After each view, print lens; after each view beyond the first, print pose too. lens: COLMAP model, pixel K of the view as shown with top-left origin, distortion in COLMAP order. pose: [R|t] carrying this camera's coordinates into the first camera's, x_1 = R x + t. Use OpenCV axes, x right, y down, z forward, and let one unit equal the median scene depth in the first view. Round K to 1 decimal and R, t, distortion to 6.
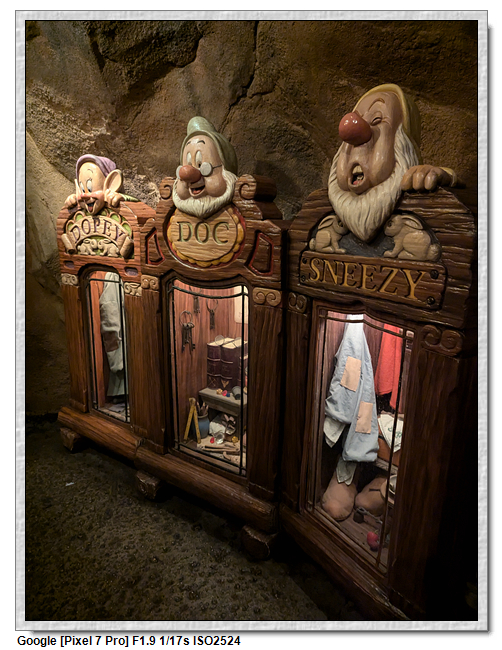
lens RADIAL K [[425.0, 0, 249.8], [0, 425.0, 326.4], [0, 0, 1]] dist [0.039548, 0.000529]
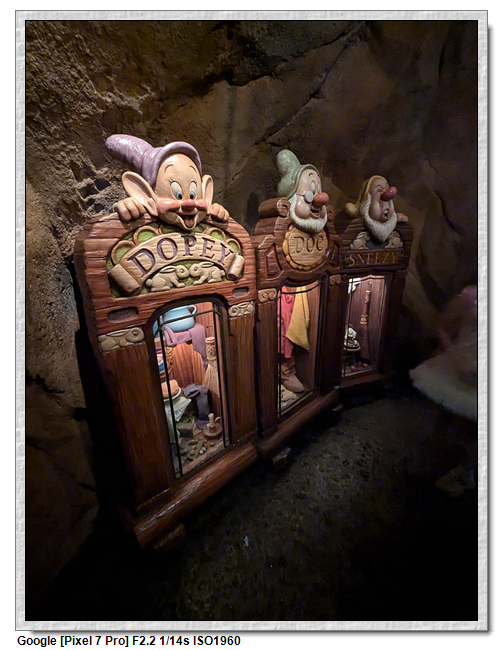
lens RADIAL K [[248.0, 0, 250.8], [0, 248.0, 323.9], [0, 0, 1]] dist [-0.002336, -0.000071]
pose [[0.225562, -0.321750, 0.919565, -0.791049], [0.261885, 0.929172, 0.260873, -0.196751], [-0.938370, 0.181977, 0.293847, 0.808868]]
